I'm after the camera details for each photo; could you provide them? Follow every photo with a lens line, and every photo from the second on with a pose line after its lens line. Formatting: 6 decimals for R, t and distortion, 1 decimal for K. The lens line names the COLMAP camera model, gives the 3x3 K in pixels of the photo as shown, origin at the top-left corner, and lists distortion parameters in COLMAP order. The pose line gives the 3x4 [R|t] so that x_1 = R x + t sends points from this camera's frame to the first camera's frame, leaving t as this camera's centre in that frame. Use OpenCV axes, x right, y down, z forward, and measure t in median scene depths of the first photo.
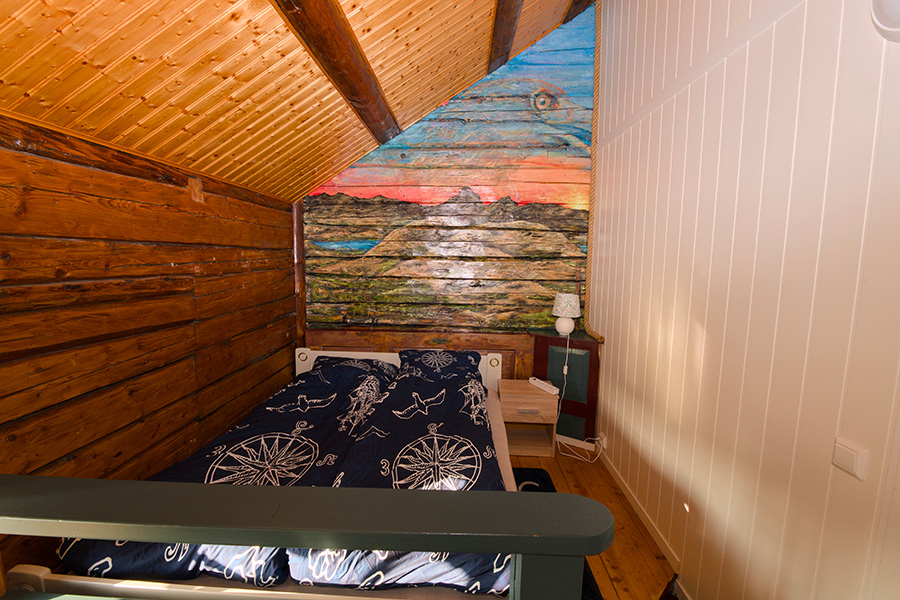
lens RADIAL K [[381.3, 0, 451.2], [0, 381.3, 300.1], [0, 0, 1]] dist [-0.016669, -0.001166]
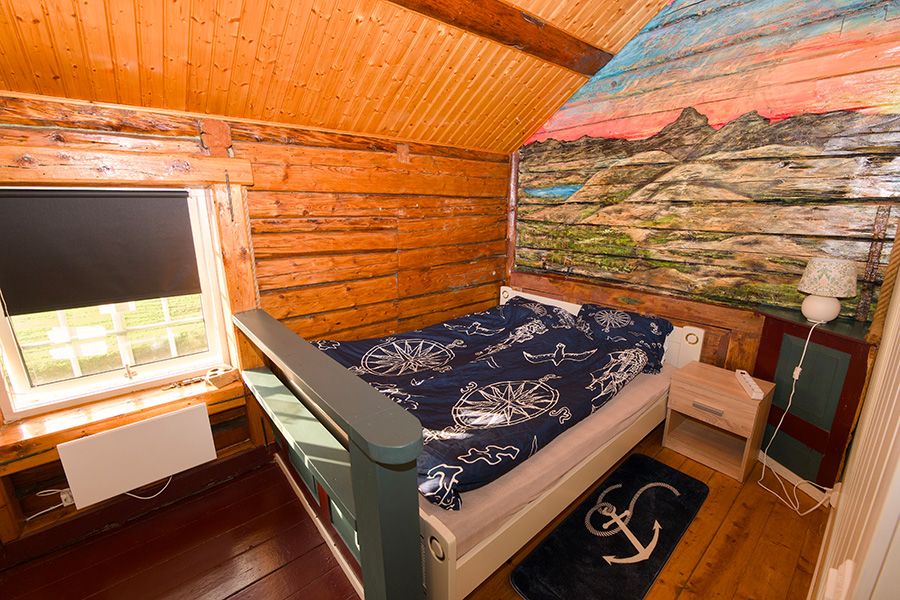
lens RADIAL K [[381.3, 0, 447.9], [0, 381.3, 301.1], [0, 0, 1]] dist [-0.016669, -0.001166]
pose [[0.667198, 0.166344, -0.726069, 0.357510], [-0.074900, 0.984788, 0.156790, 0.003856], [0.741105, -0.050228, 0.669508, 0.120473]]
